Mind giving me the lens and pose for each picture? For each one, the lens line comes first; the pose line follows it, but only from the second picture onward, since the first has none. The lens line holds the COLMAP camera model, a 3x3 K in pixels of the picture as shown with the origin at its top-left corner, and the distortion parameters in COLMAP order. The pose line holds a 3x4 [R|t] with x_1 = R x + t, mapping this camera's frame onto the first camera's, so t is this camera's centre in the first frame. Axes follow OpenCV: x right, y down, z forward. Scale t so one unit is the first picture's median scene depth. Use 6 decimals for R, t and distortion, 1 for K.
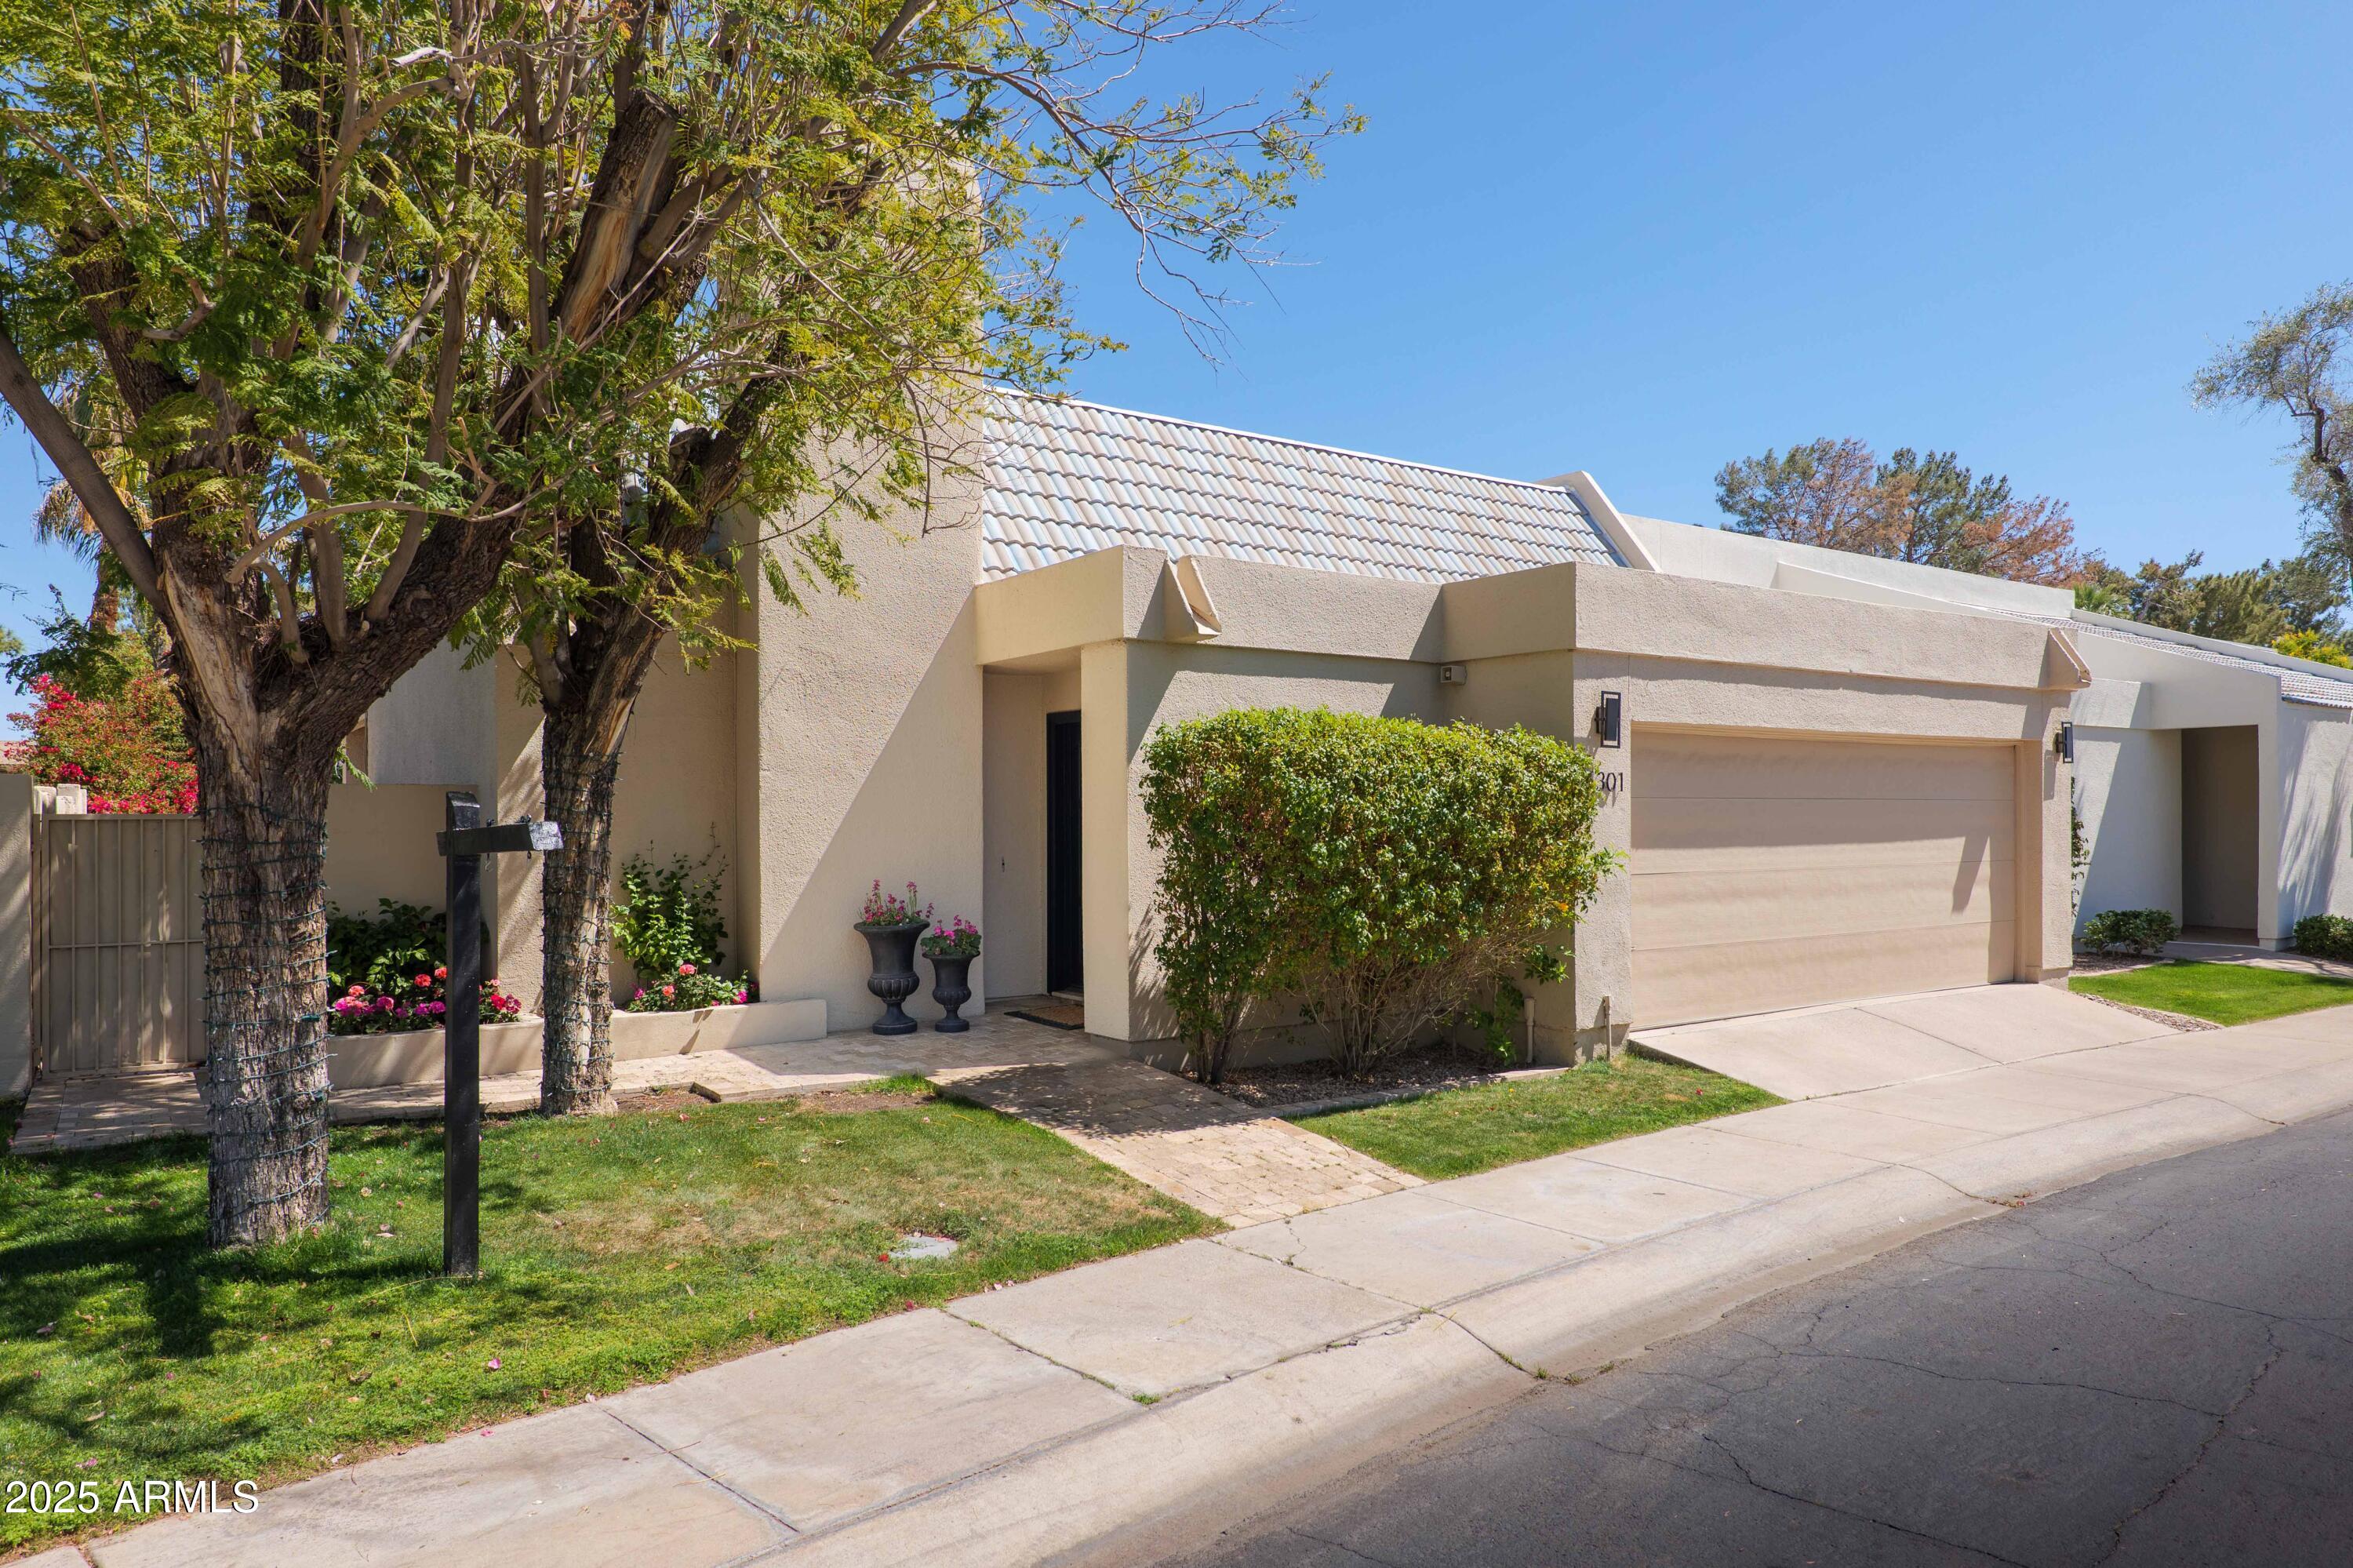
lens RADIAL K [[1488.6, 0, 1175.7], [0, 1488.6, 786.6], [0, 0, 1]] dist [0.002505, 0.000452]
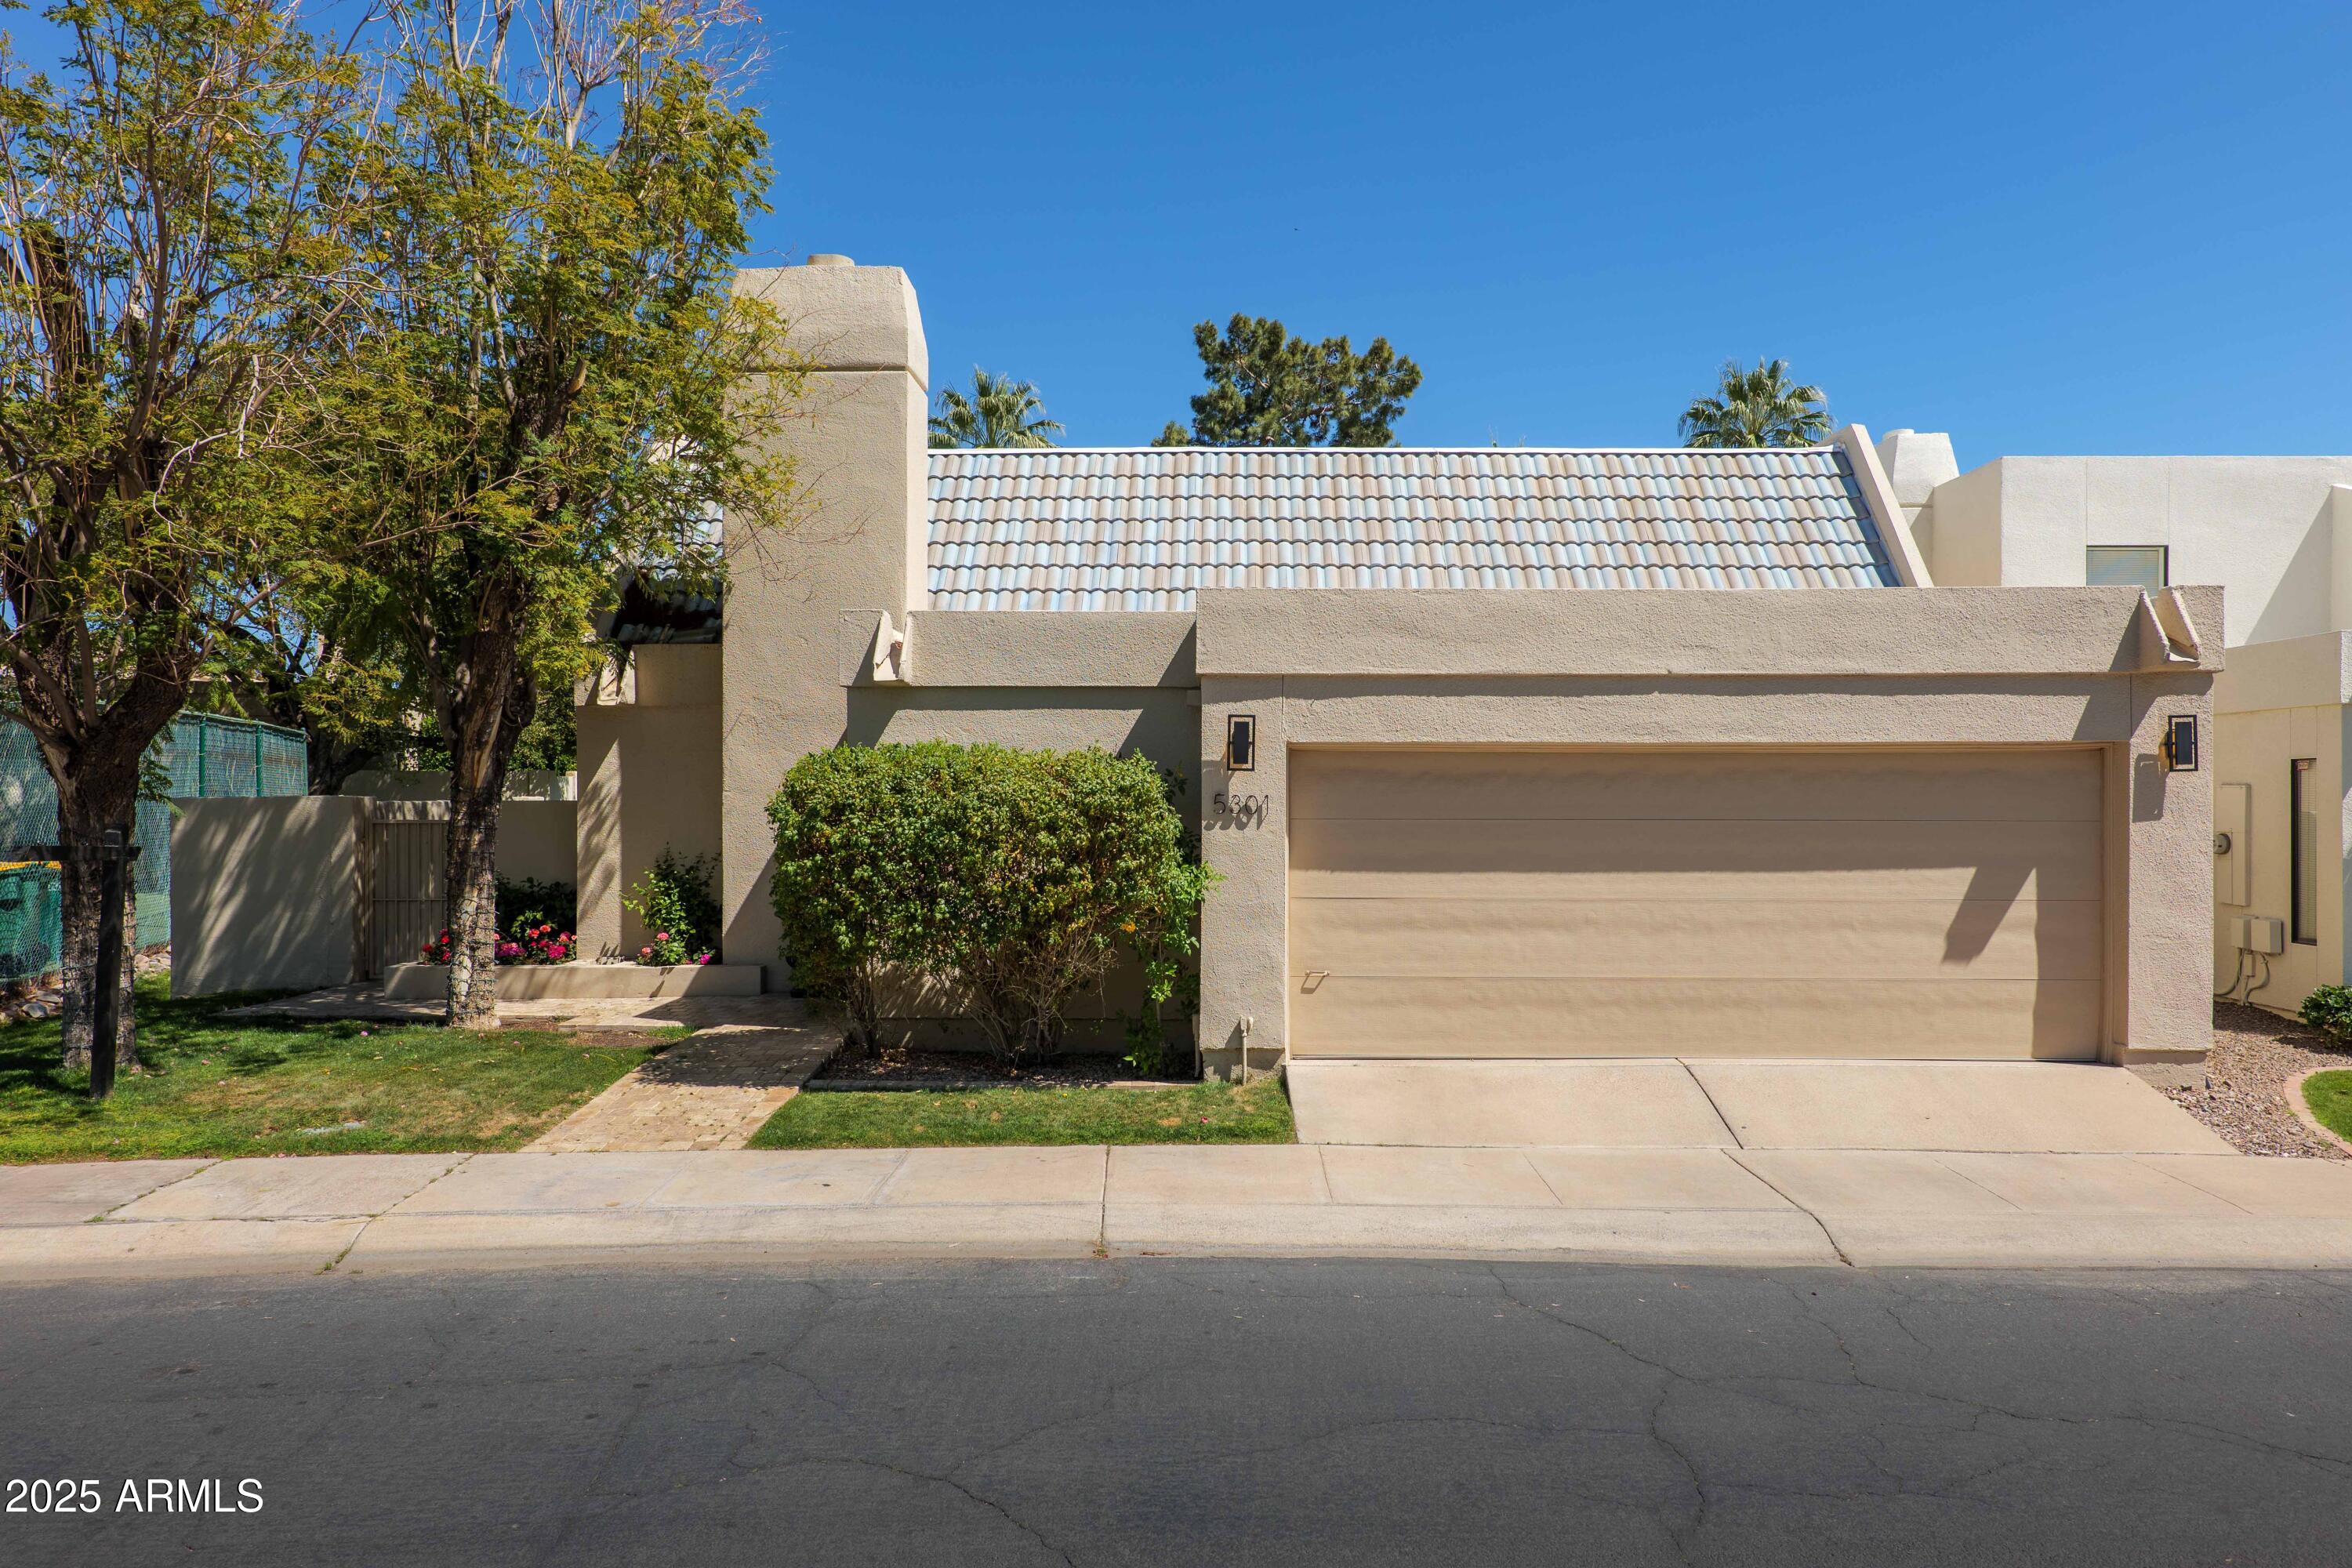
lens RADIAL K [[1429.2, 0, 1175.9], [0, 1429.2, 785.3], [0, 0, 1]] dist [0.006151, 0.000270]
pose [[0.817069, -0.001134, -0.576538, 0.799072], [0.007303, 0.999938, 0.008384, -0.024278], [0.576493, -0.011061, 0.817027, 0.186343]]
